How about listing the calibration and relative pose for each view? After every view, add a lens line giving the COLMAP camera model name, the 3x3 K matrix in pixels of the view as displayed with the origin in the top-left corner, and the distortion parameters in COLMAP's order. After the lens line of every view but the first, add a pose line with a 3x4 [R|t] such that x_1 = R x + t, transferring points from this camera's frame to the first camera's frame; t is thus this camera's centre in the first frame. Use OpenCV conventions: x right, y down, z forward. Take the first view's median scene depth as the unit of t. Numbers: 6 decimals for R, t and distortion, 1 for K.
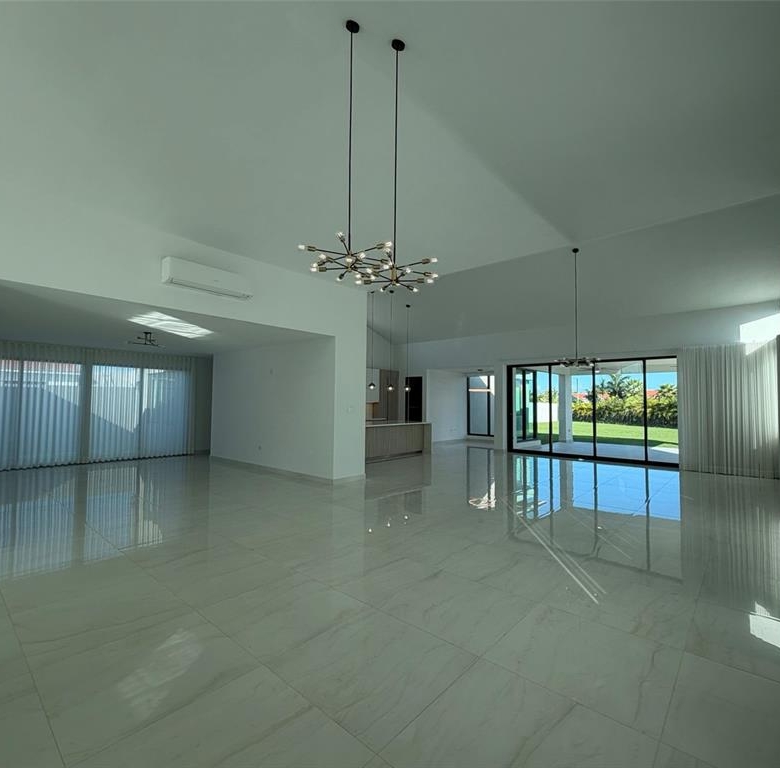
lens RADIAL K [[405.9, 0, 390.0], [0, 405.9, 384.0], [0, 0, 1]] dist [0.001234, -0.001367]
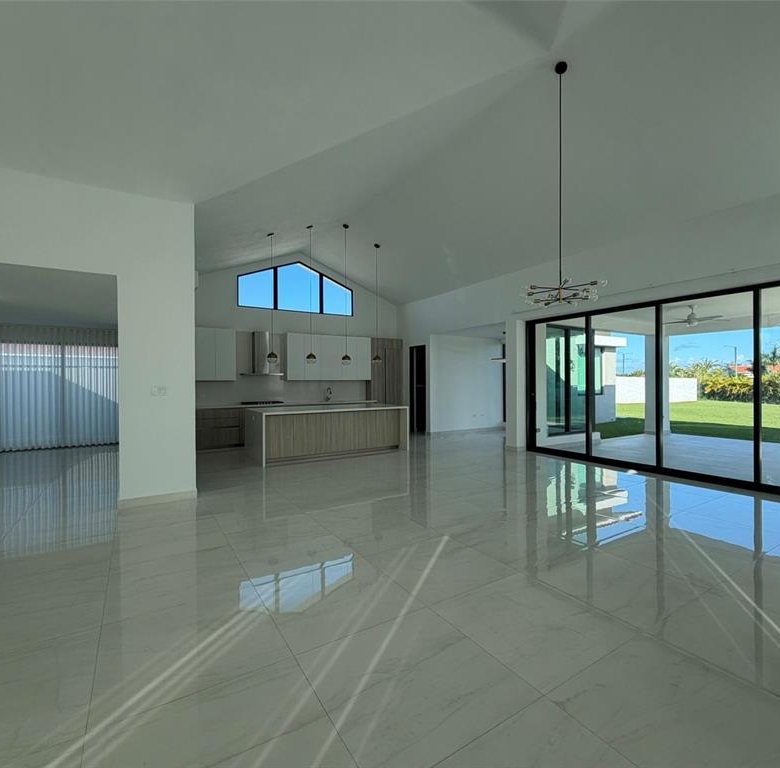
lens RADIAL K [[405.9, 0, 390.0], [0, 405.9, 384.0], [0, 0, 1]] dist [0.001234, -0.001367]
pose [[0.958118, -0.012572, -0.286097, 0.260940], [0.027493, 0.998459, 0.048198, 0.018250], [0.285050, -0.054045, 0.956988, 0.293186]]
